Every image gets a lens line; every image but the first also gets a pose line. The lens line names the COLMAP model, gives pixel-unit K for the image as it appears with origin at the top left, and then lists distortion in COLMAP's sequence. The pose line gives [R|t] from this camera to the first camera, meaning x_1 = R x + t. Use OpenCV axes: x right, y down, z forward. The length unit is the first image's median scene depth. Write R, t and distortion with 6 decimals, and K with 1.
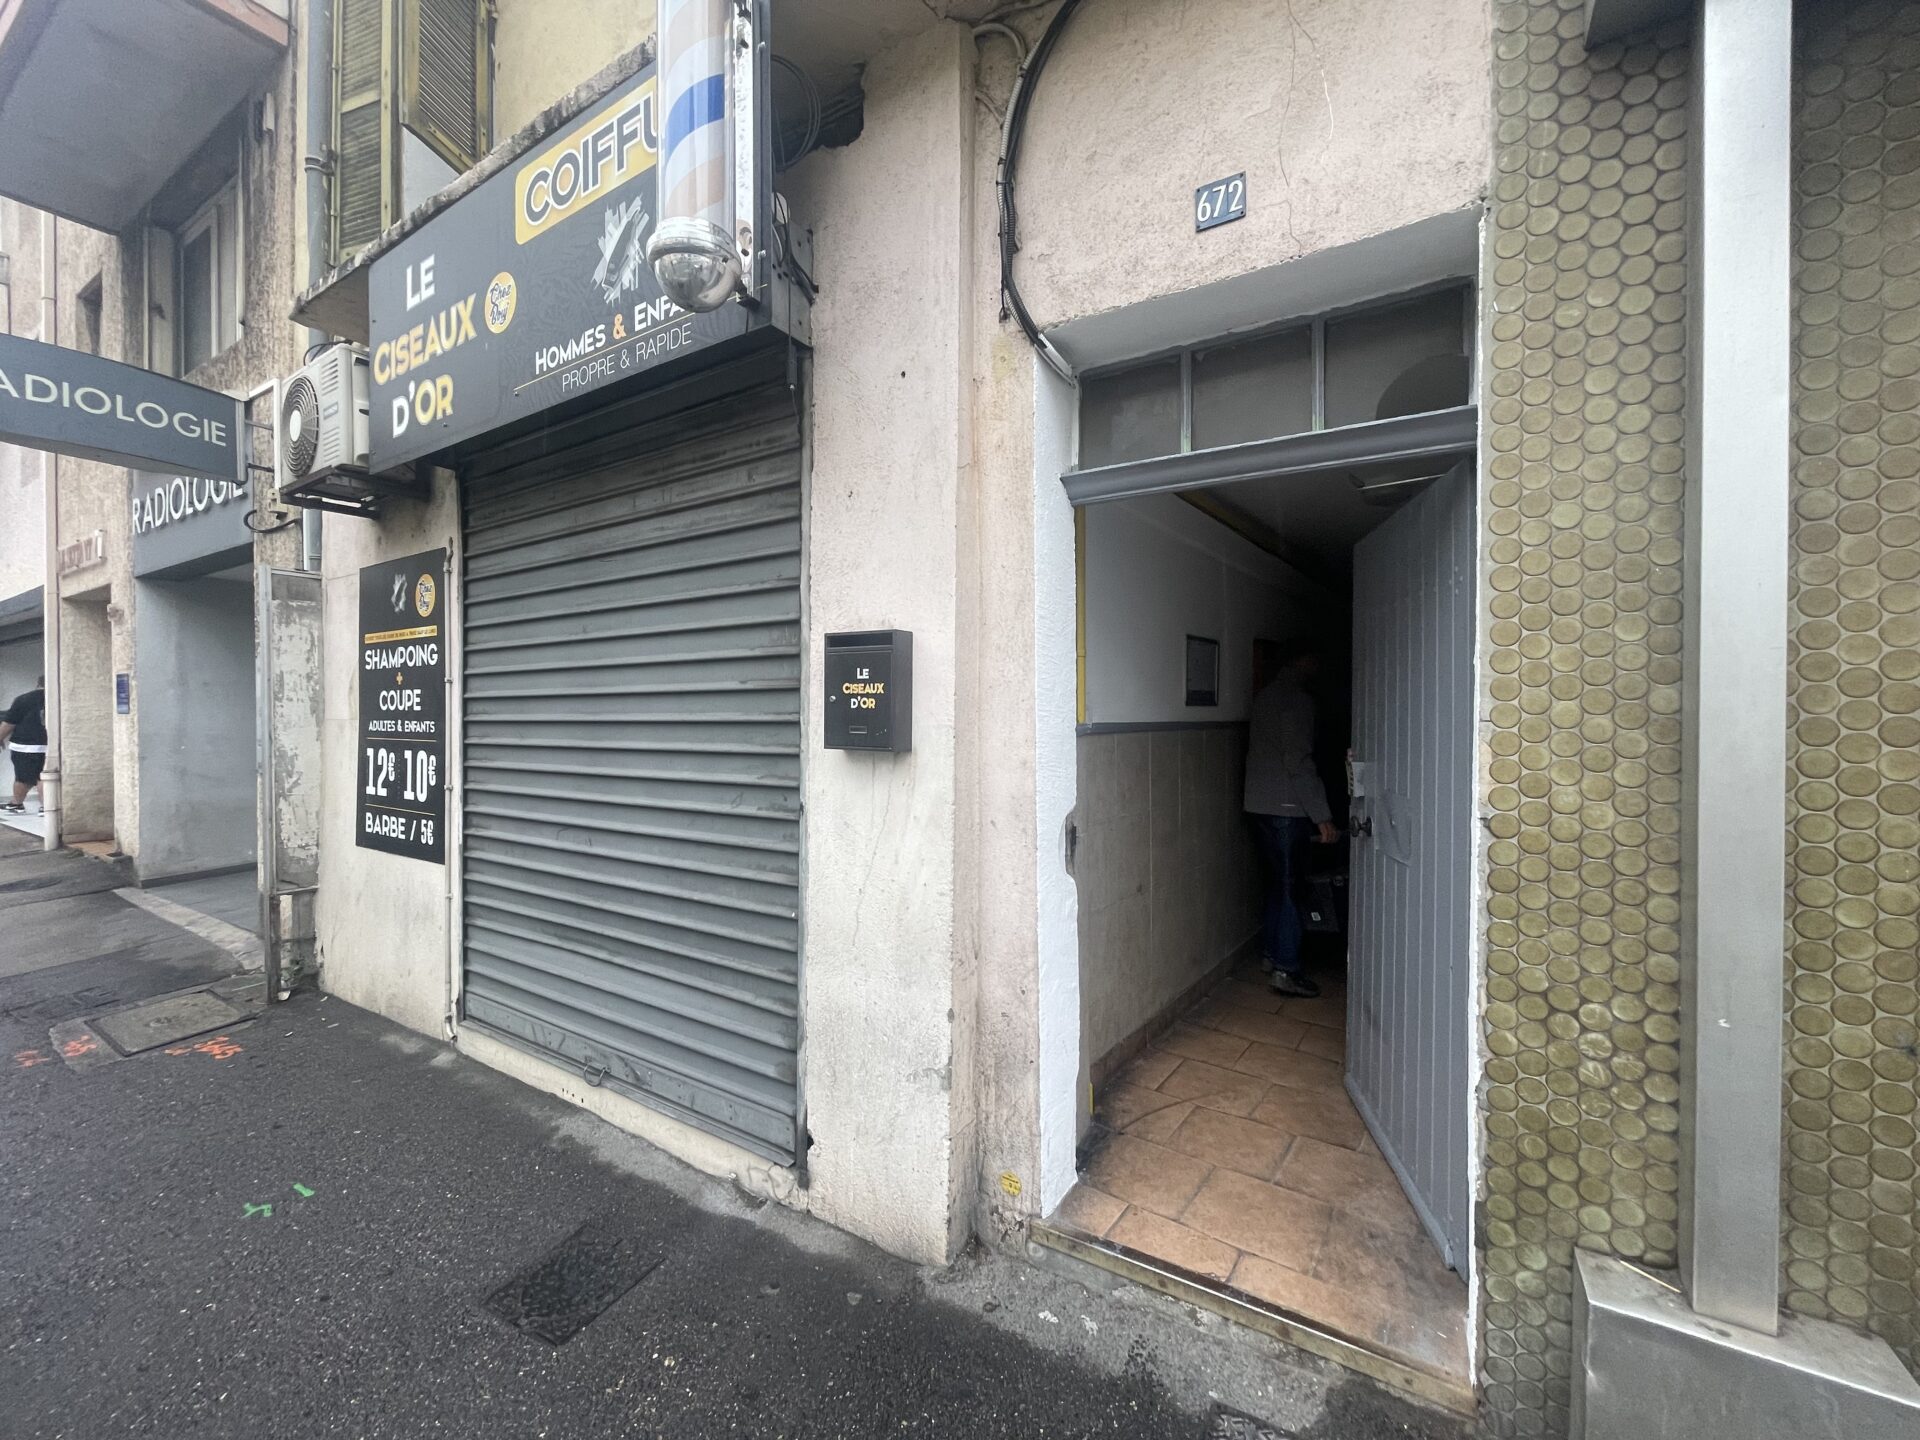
lens RADIAL K [[770.7, 0, 955.3], [0, 770.7, 723.9], [0, 0, 1]] dist [0.001018, -0.000928]
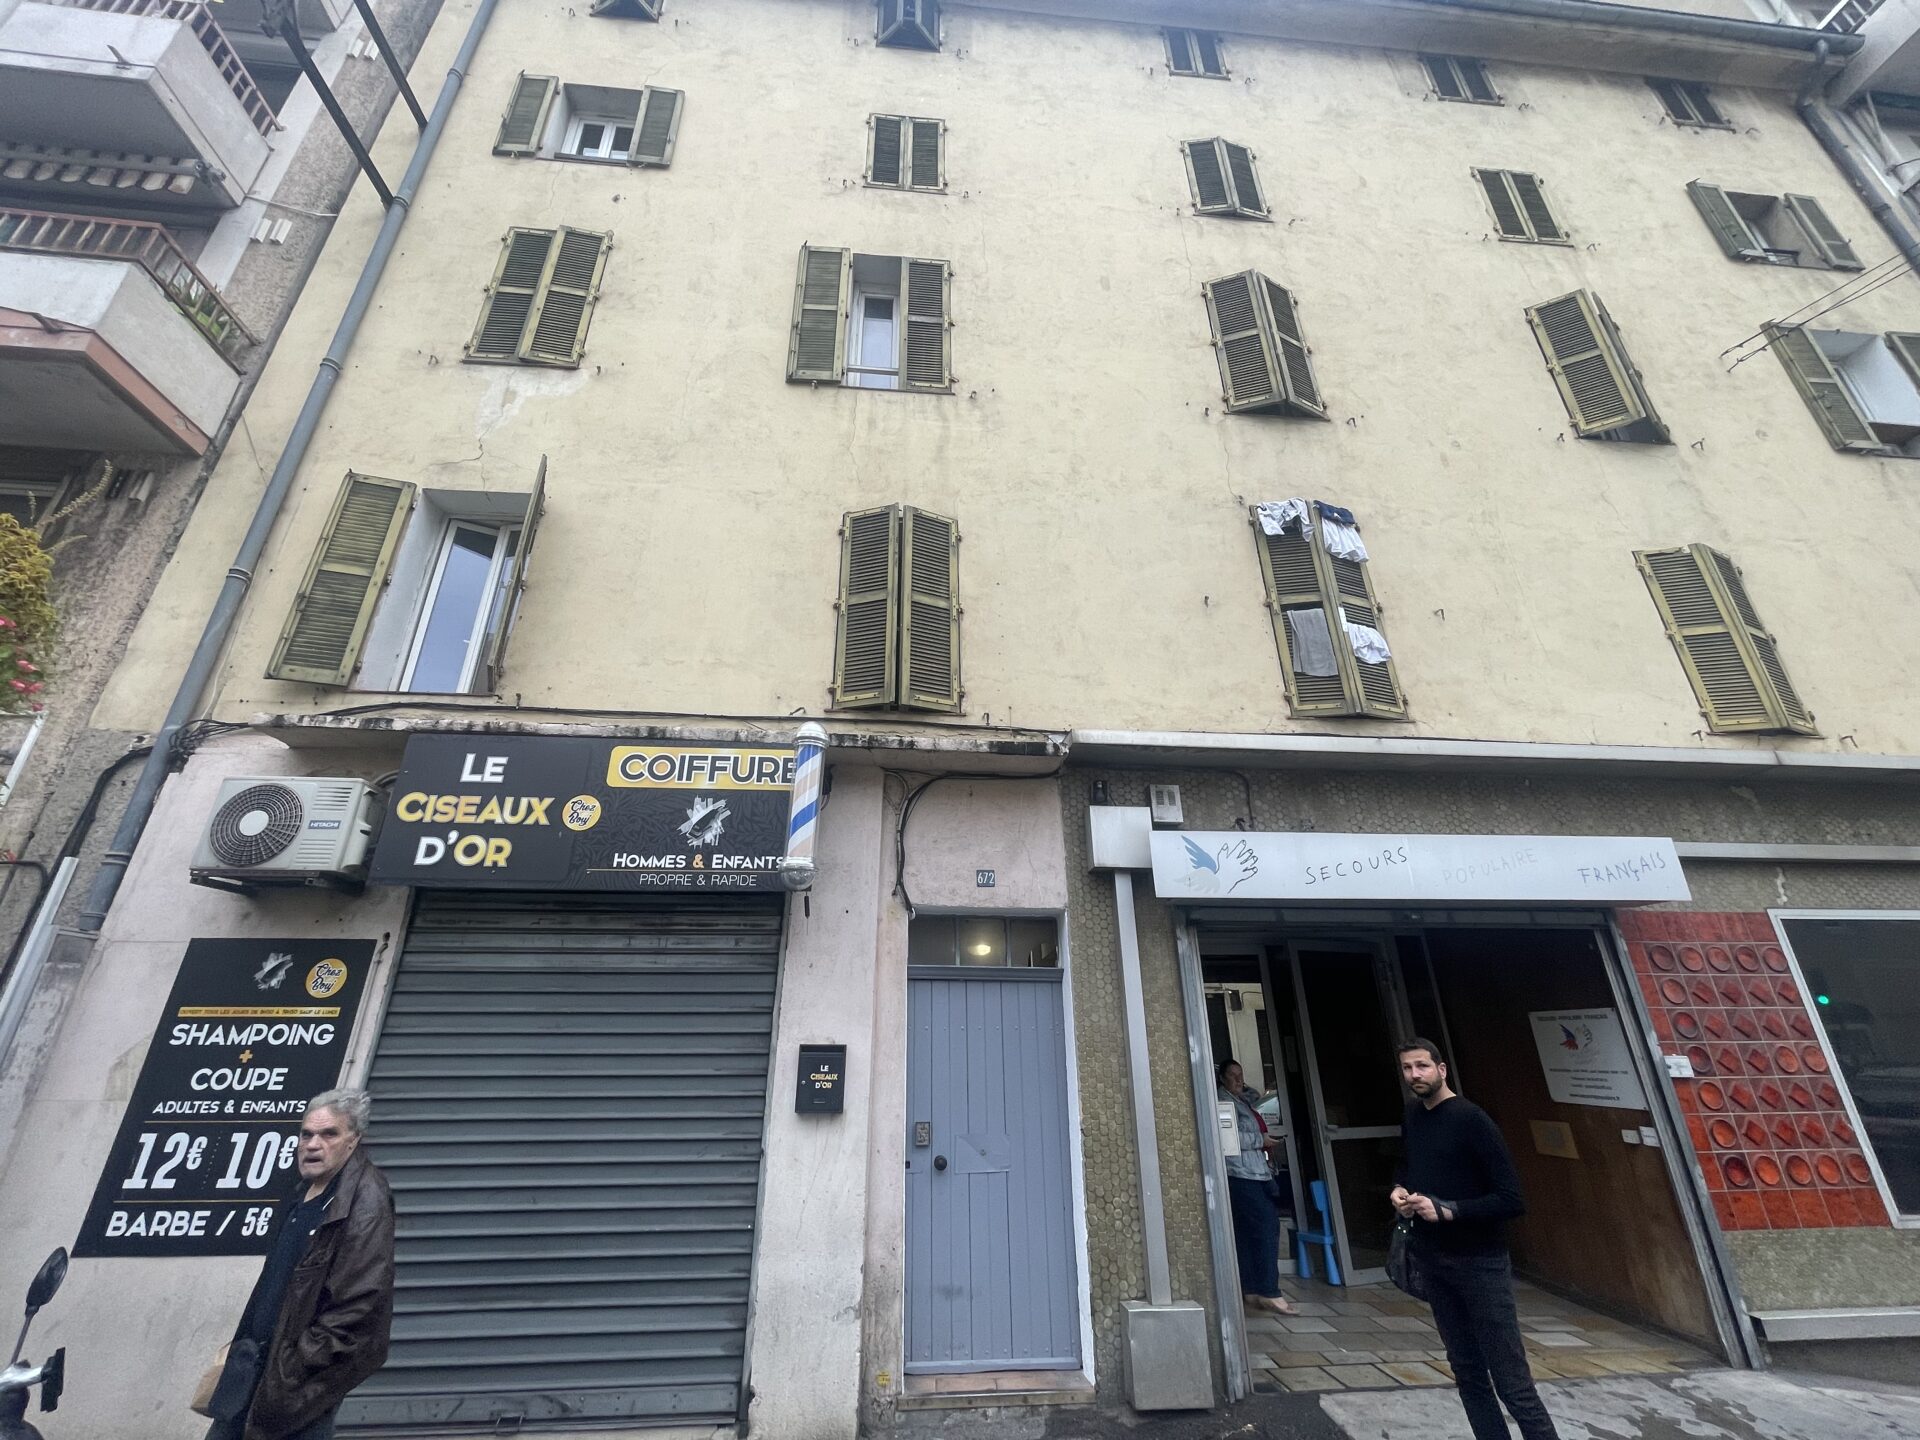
lens RADIAL K [[770.7, 0, 954.0], [0, 770.7, 716.5], [0, 0, 1]] dist [0.001018, -0.000928]
pose [[0.793171, 0.238726, 0.560258, -1.064963], [0.008704, 0.915429, -0.402386, -0.084291], [-0.608936, 0.324037, 0.724014, -0.819285]]
